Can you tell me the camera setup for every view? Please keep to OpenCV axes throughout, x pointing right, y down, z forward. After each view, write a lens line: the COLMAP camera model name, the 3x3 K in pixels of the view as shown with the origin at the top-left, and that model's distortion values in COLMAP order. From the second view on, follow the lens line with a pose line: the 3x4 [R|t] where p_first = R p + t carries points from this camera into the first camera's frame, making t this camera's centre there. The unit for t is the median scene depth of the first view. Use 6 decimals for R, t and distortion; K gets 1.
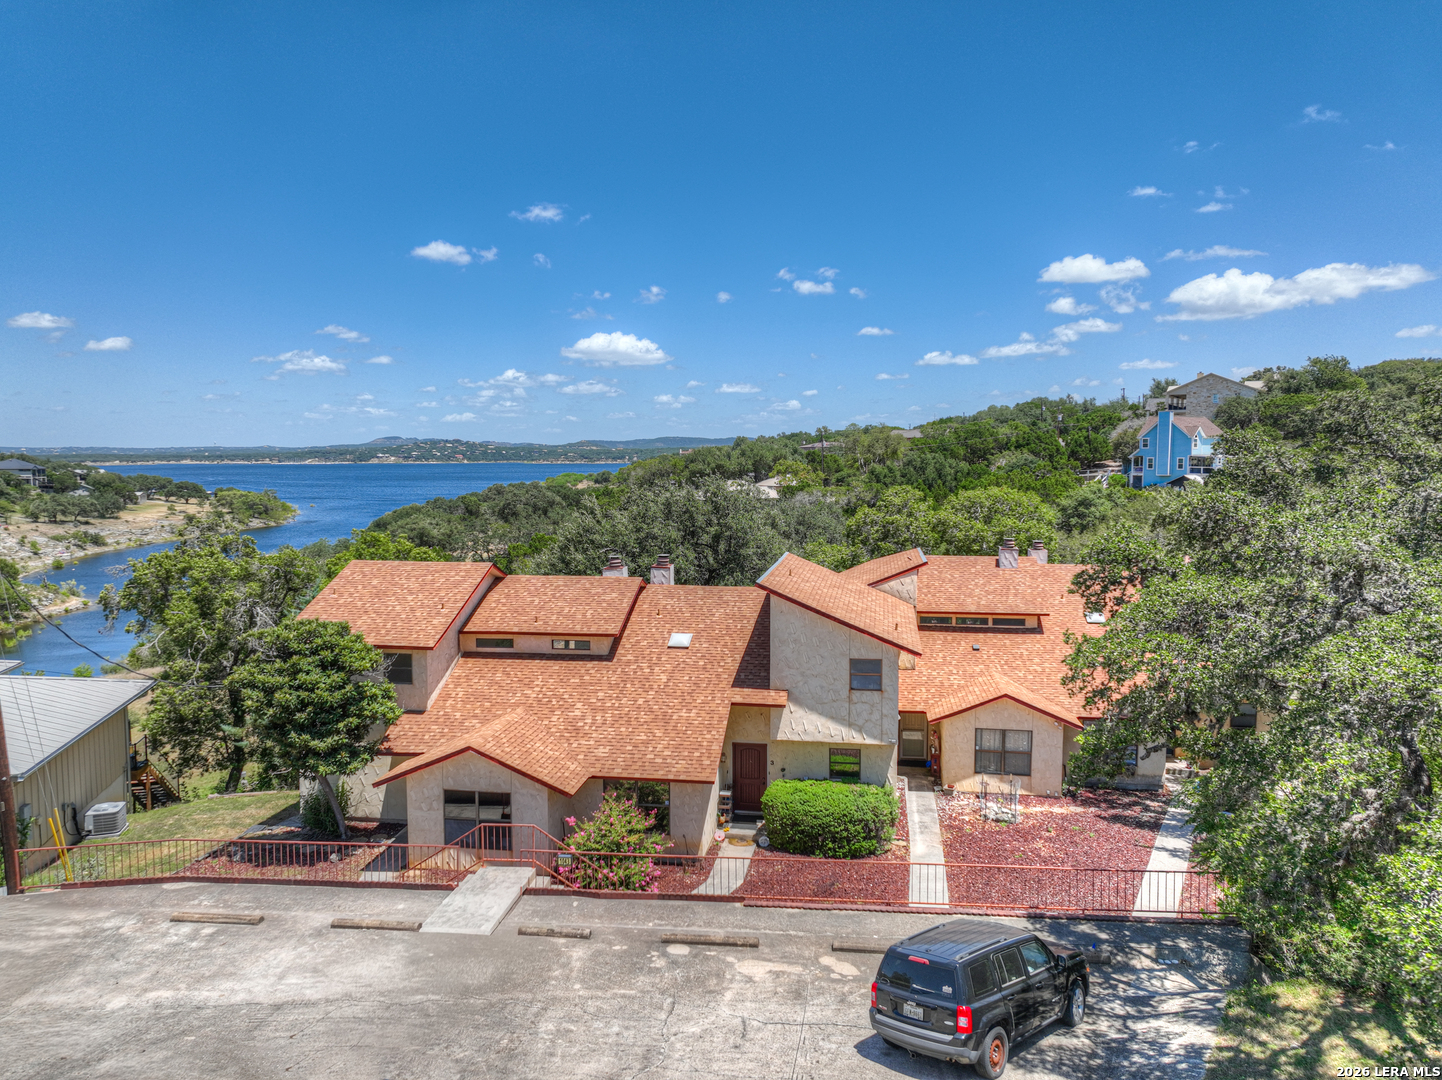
lens RADIAL K [[1011.7, 0, 721.9], [0, 1011.7, 537.4], [0, 0, 1]] dist [-0.003080, 0.018484]
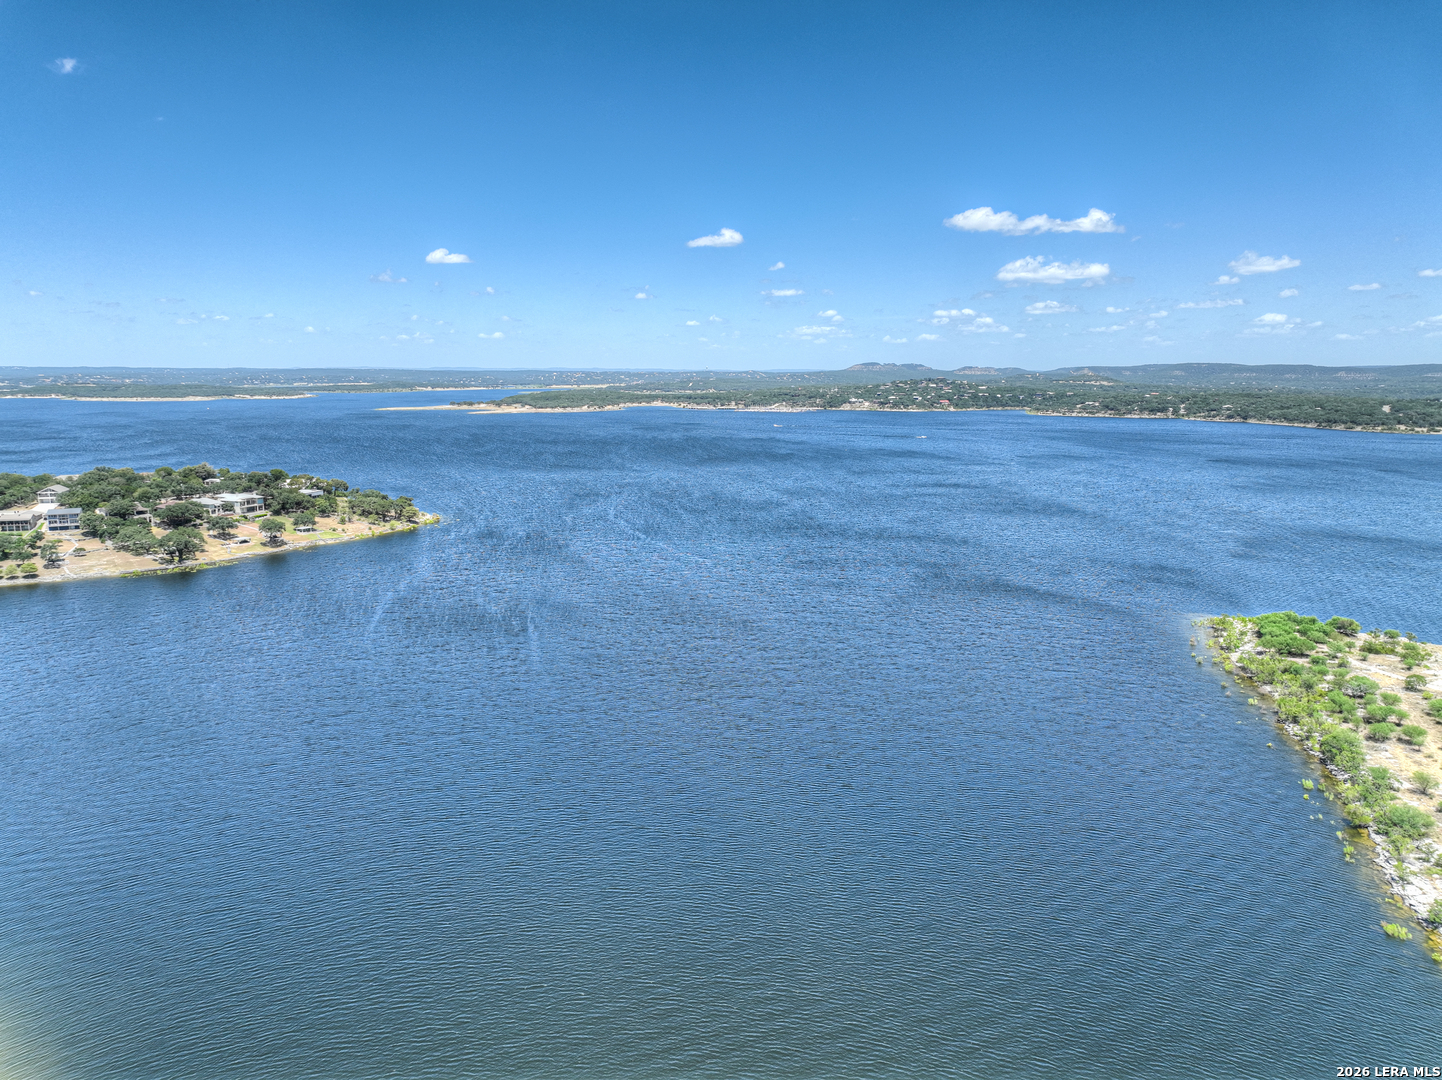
lens RADIAL K [[1012.8, 0, 722.7], [0, 1012.8, 535.7], [0, 0, 1]] dist [-0.003831, 0.021119]
pose [[0.897103, 0.073181, -0.435719, -0.903792], [-0.038473, 0.995380, 0.087967, -0.617741], [0.440143, -0.062153, 0.895774, 2.902169]]
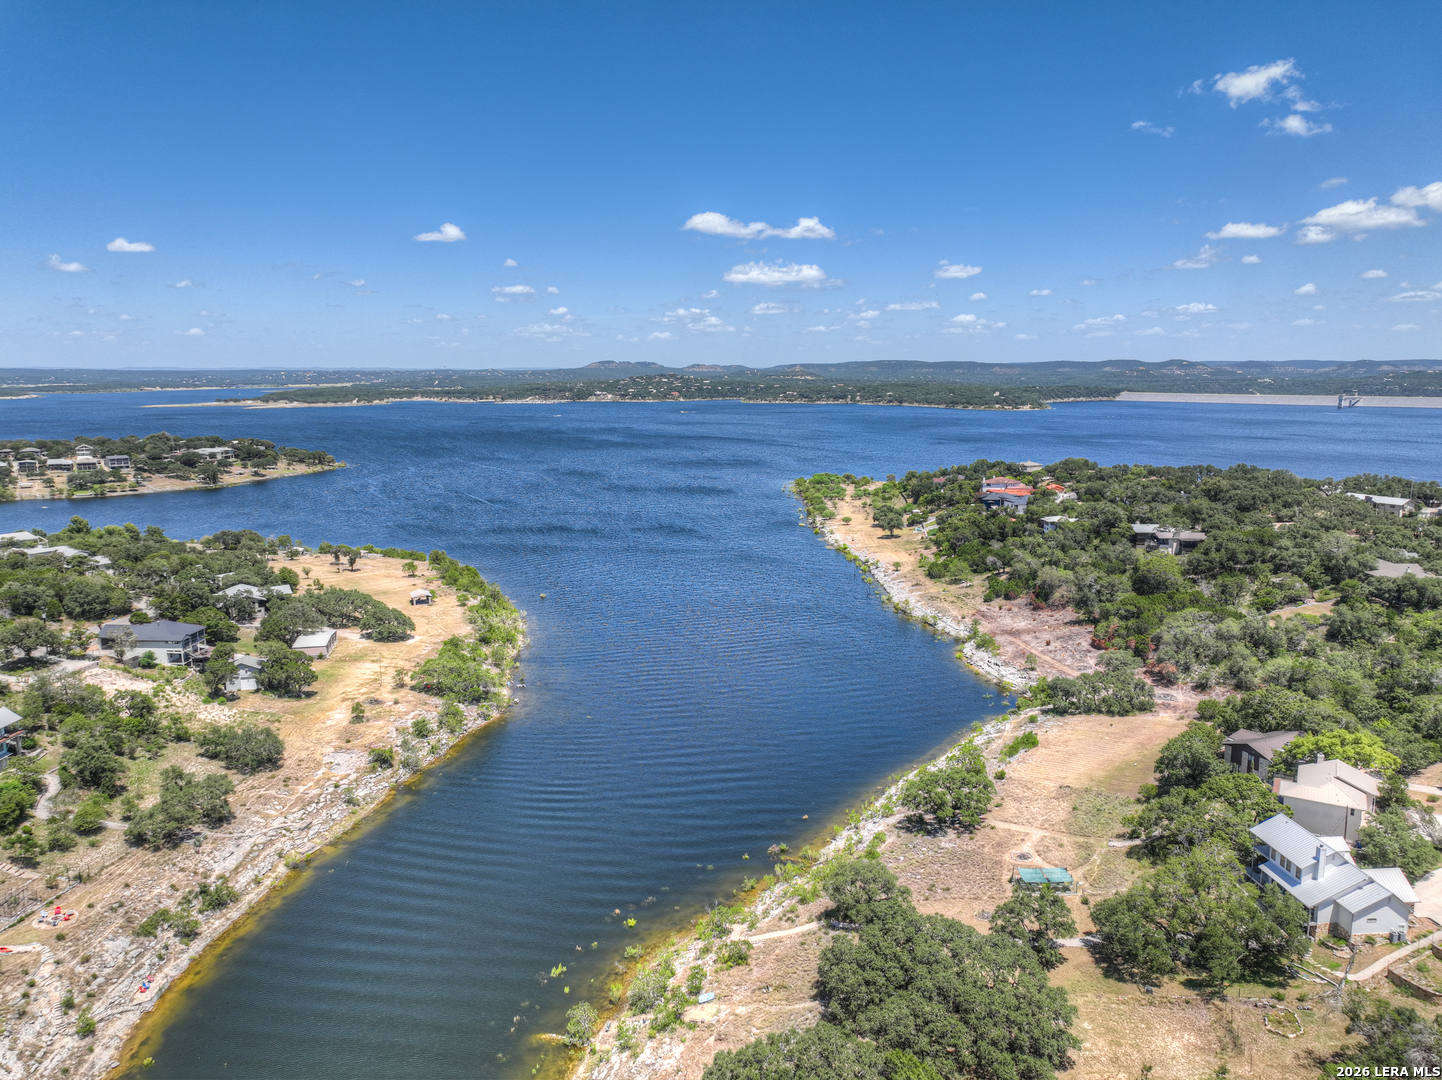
lens RADIAL K [[1011.7, 0, 721.9], [0, 1011.7, 537.4], [0, 0, 1]] dist [-0.003080, 0.018484]
pose [[0.980098, 0.029963, -0.196239, -0.338384], [-0.013500, 0.996315, 0.084703, -0.418598], [0.198054, -0.080368, 0.976891, 0.773623]]
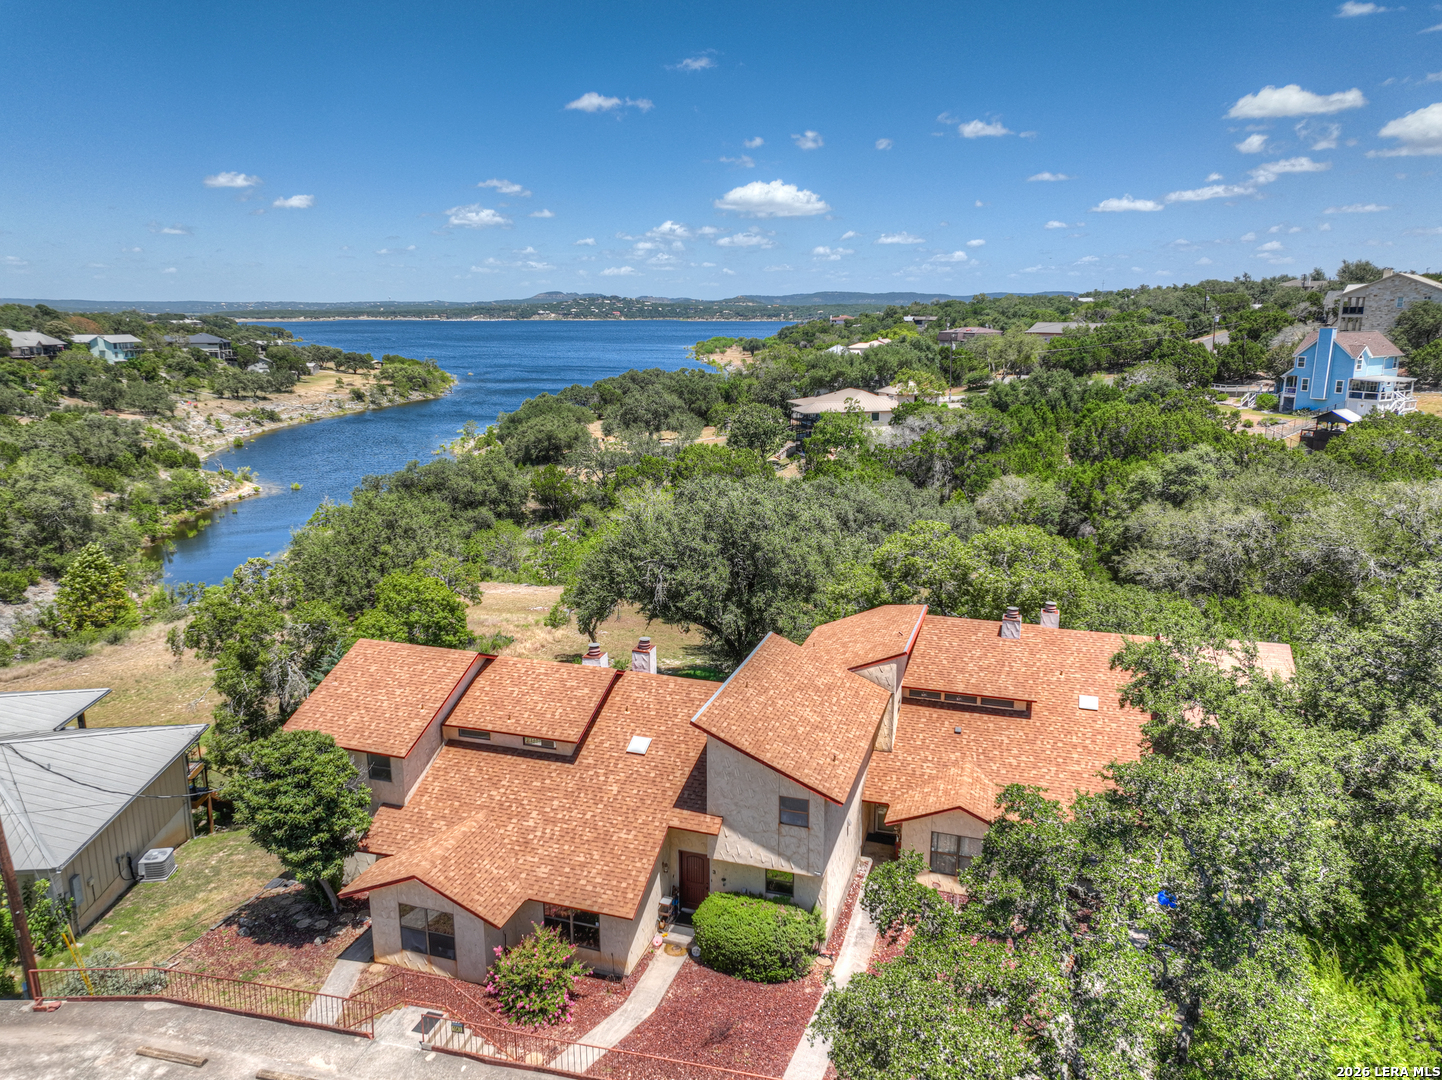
lens RADIAL K [[1011.7, 0, 721.9], [0, 1011.7, 537.4], [0, 0, 1]] dist [-0.003080, 0.018484]
pose [[0.988170, 0.035646, -0.149165, 0.033364], [-0.014415, 0.989896, 0.141061, -0.045289], [0.152686, -0.137242, 0.978699, 0.000760]]
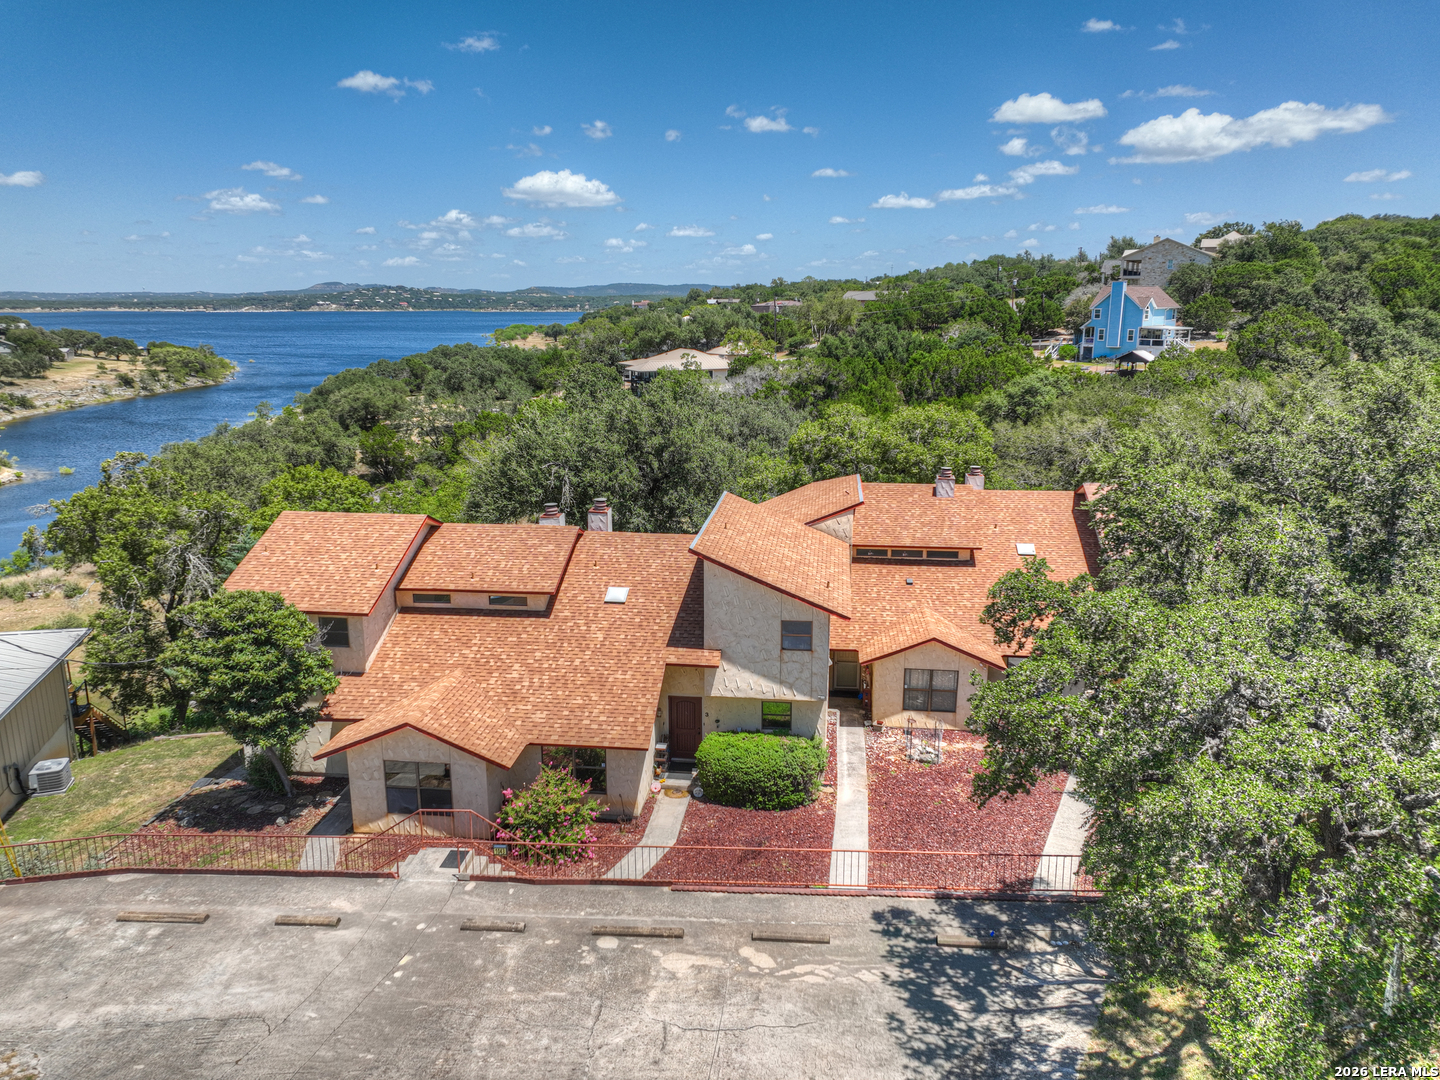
lens RADIAL K [[1011.4, 0, 721.7], [0, 1011.4, 535.7], [0, 0, 1]] dist [-0.003831, 0.021119]
pose [[0.999046, -0.008266, 0.042884, 0.003593], [0.001942, 0.989364, 0.145450, -0.017752], [-0.043630, -0.145228, 0.988436, 0.000521]]
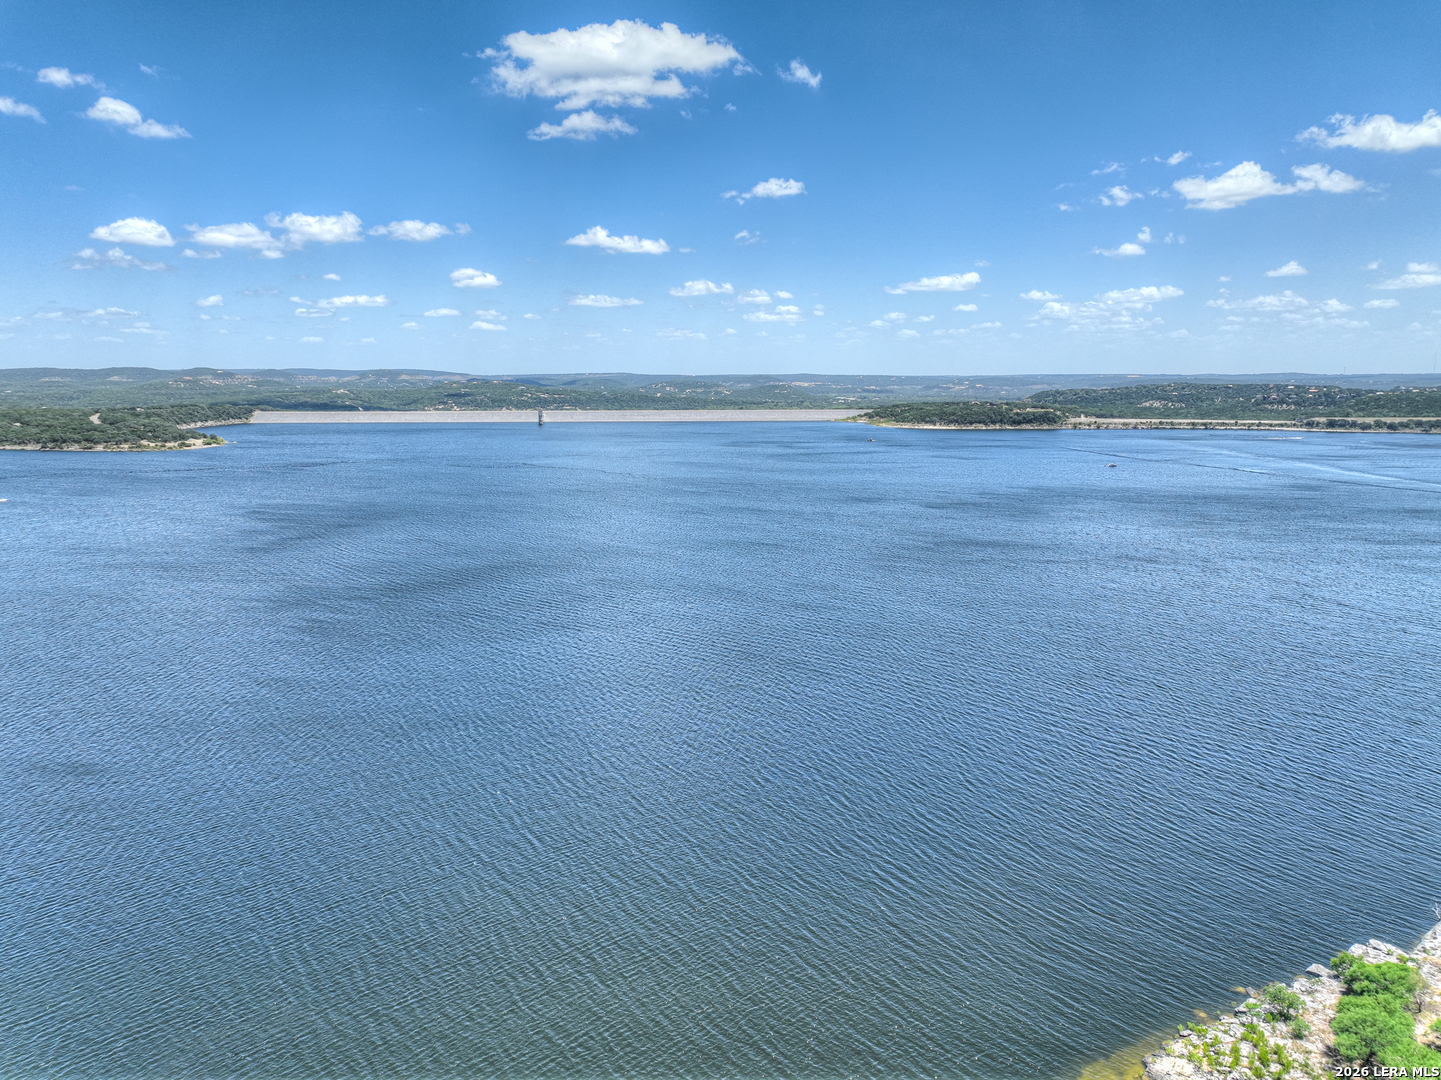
lens RADIAL K [[978.2, 0, 712.6], [0, 978.2, 575.2], [0, 0, 1]] dist [0.006717, -0.000680]
pose [[0.721814, -0.141471, 0.677474, -1.576362], [0.058658, 0.987868, 0.143791, -0.841515], [-0.689597, -0.064051, 0.721355, 5.224291]]
